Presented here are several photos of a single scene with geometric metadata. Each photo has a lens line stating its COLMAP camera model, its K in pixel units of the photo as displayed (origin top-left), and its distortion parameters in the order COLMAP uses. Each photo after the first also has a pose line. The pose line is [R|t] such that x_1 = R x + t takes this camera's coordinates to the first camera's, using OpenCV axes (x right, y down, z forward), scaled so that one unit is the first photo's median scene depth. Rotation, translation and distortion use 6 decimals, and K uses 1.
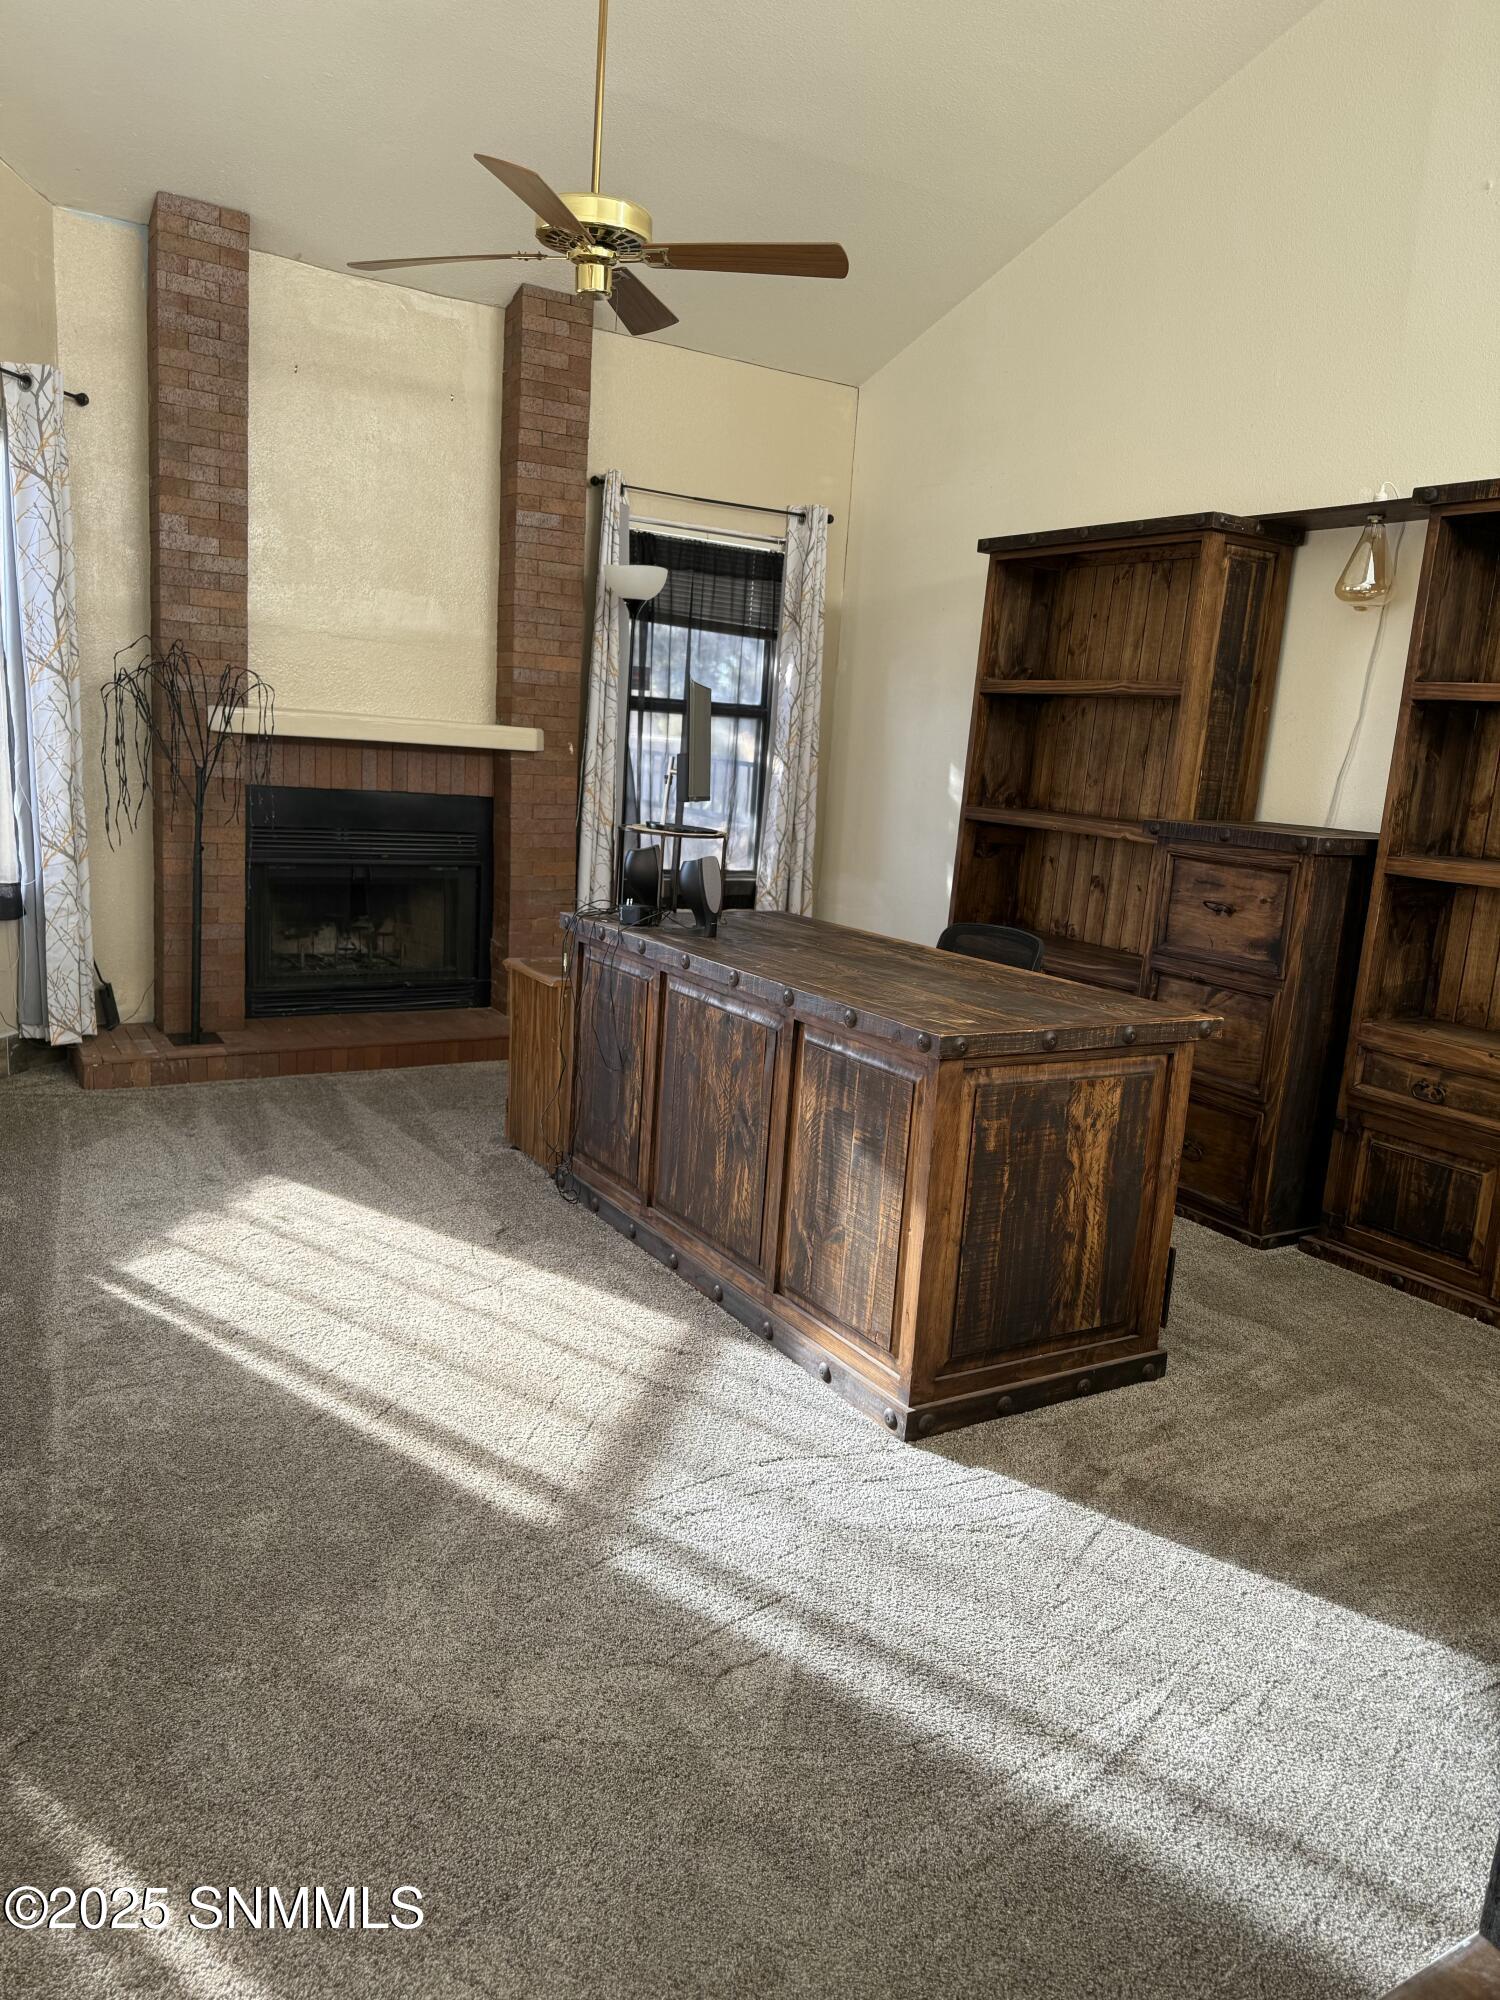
lens RADIAL K [[1421.4, 0, 746.9], [0, 1421.4, 1012.7], [0, 0, 1]] dist [0.045971, -0.049516]
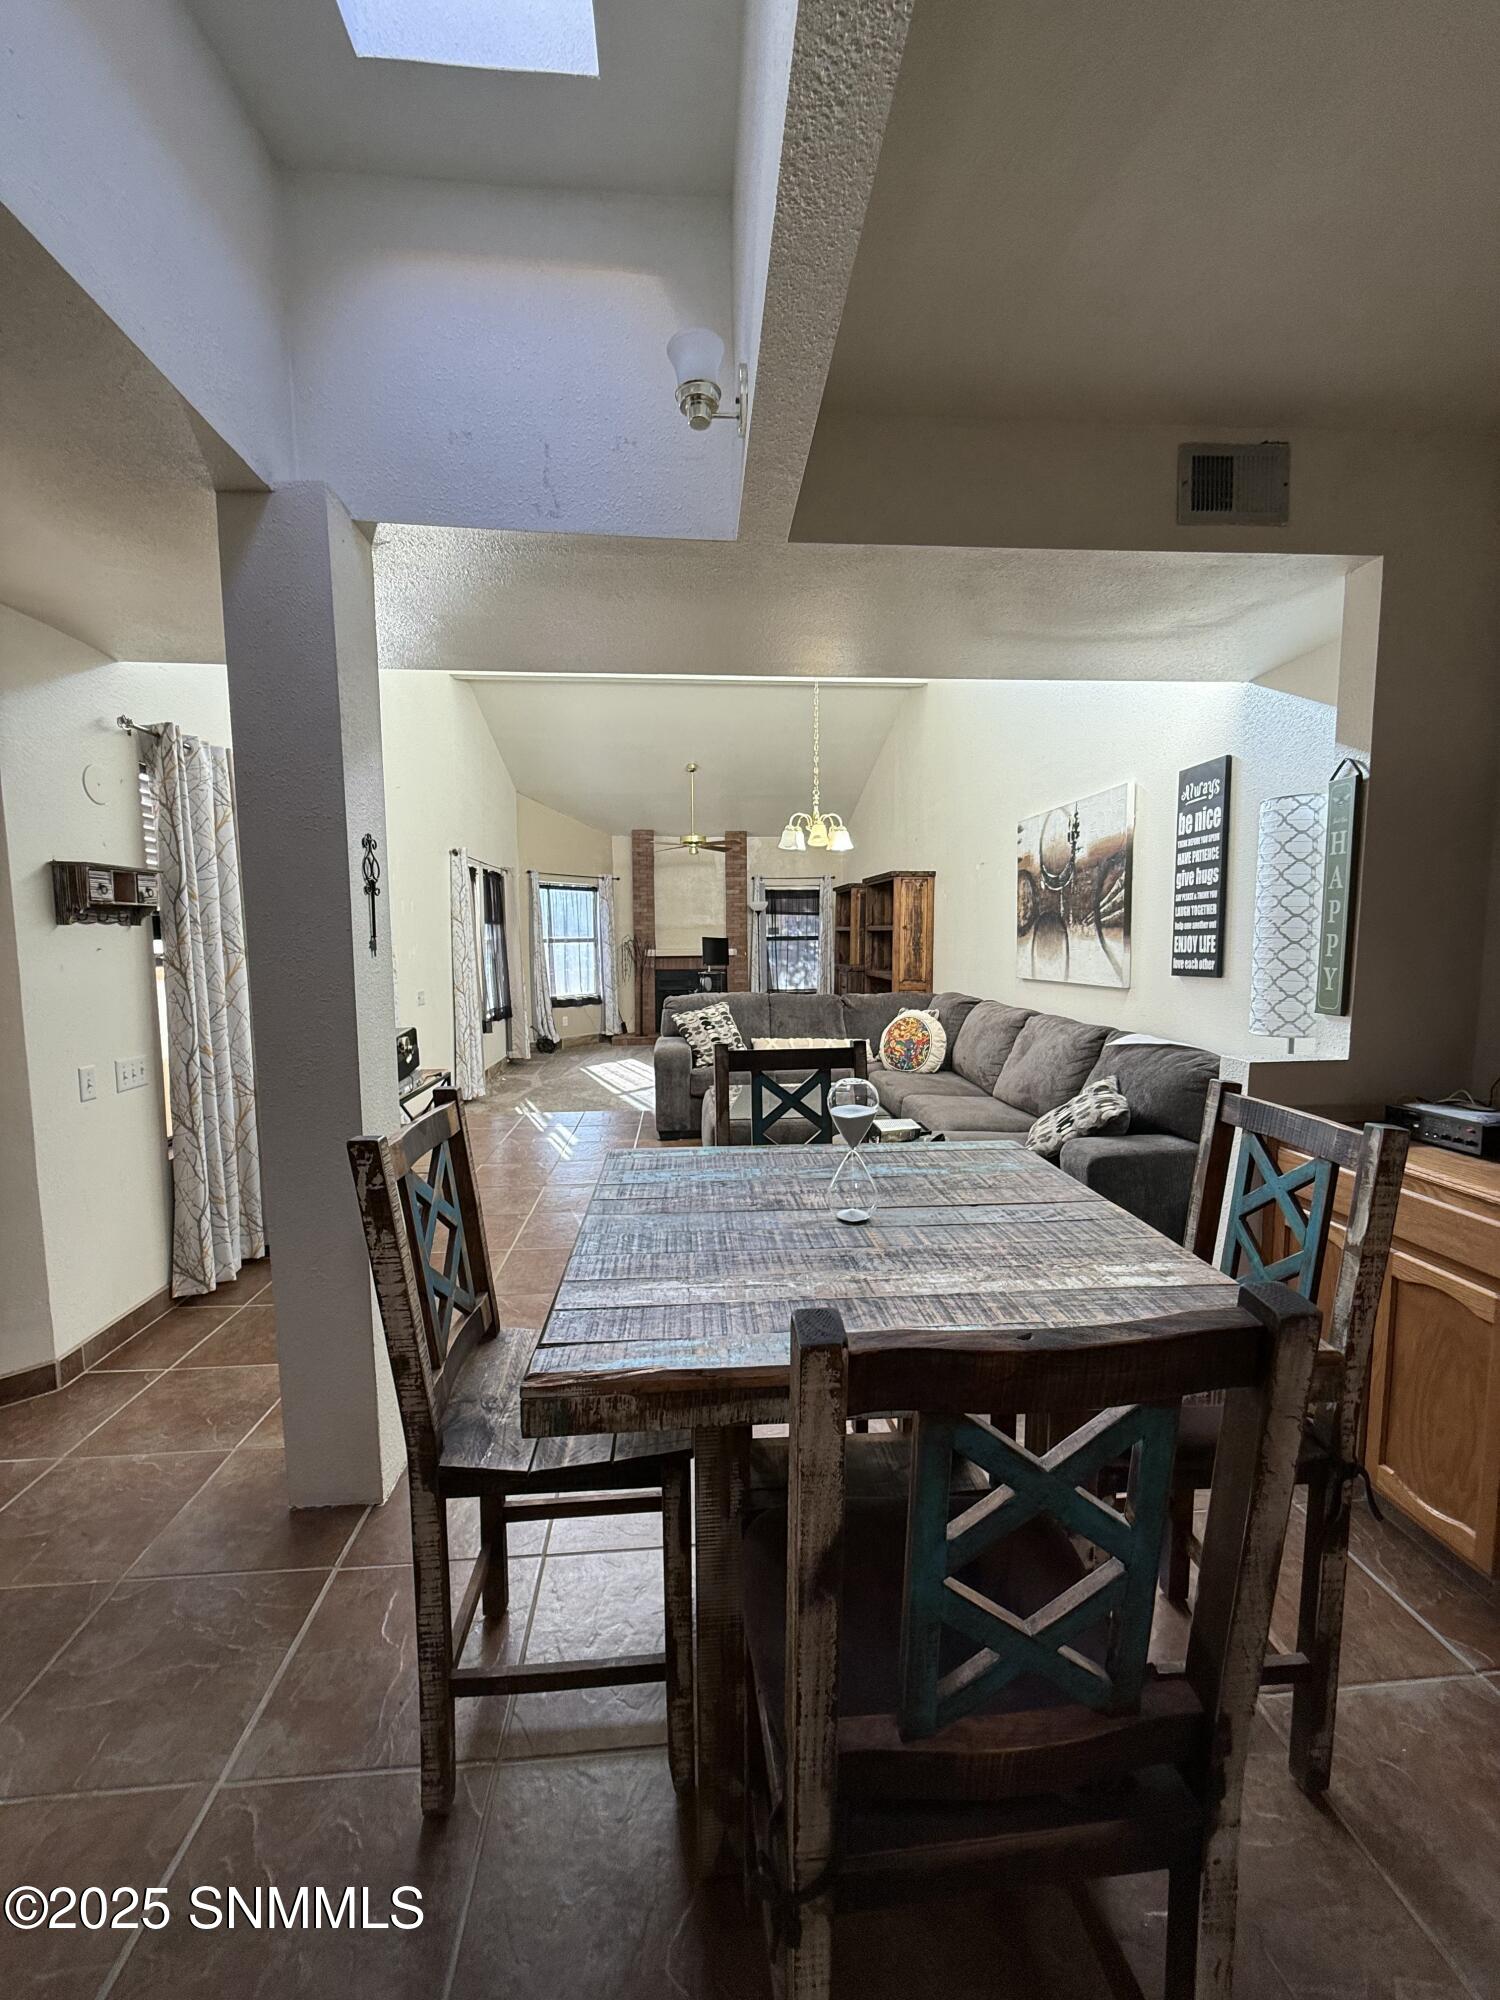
lens RADIAL K [[793.7, 0, 746.4], [0, 793.7, 1008.4], [0, 0, 1]] dist [0.001633, 0.000311]
pose [[0.890443, -0.028873, -0.454177, 0.829392], [-0.020345, 0.994462, -0.103107, 0.159048], [0.454639, 0.101051, 0.884925, -0.759858]]
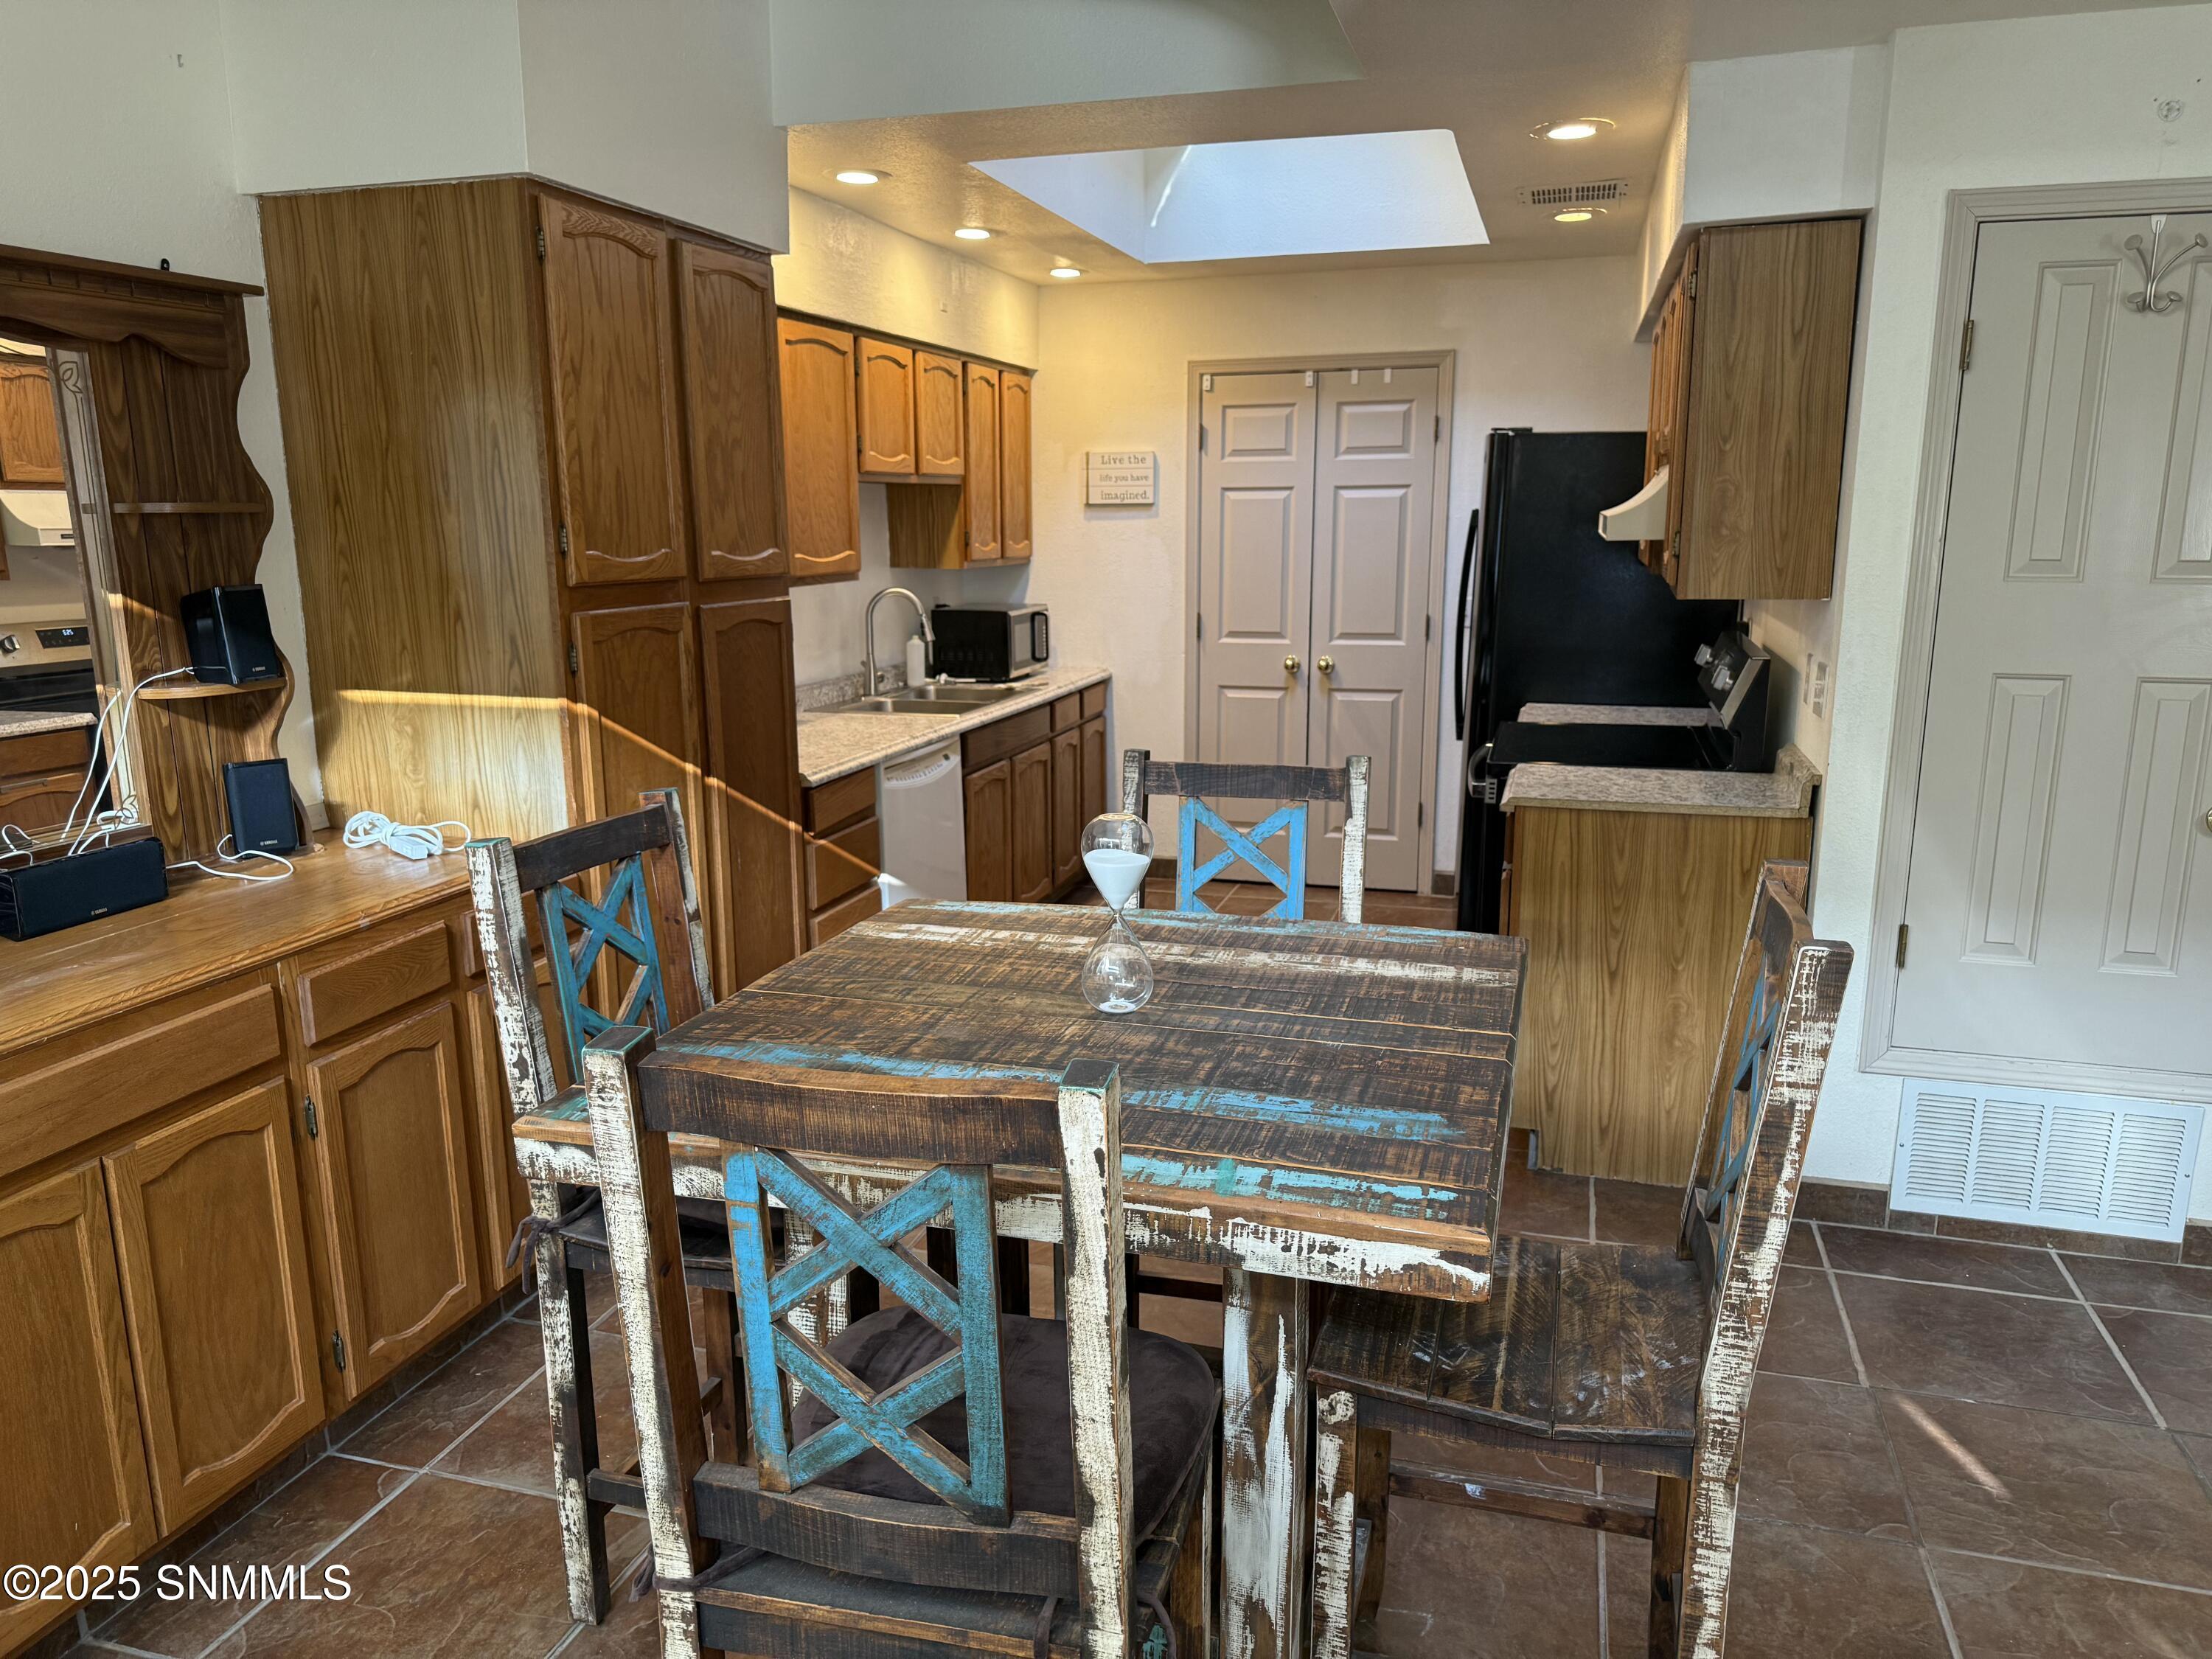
lens RADIAL K [[1572.1, 0, 1087.3], [0, 1572.1, 872.7], [0, 0, 1]] dist [0.045971, -0.049516]
pose [[-0.664895, -0.227220, 0.711537, 0.467914], [0.103201, 0.915525, 0.388797, 0.018803], [-0.739773, 0.331941, -0.585279, -0.265039]]
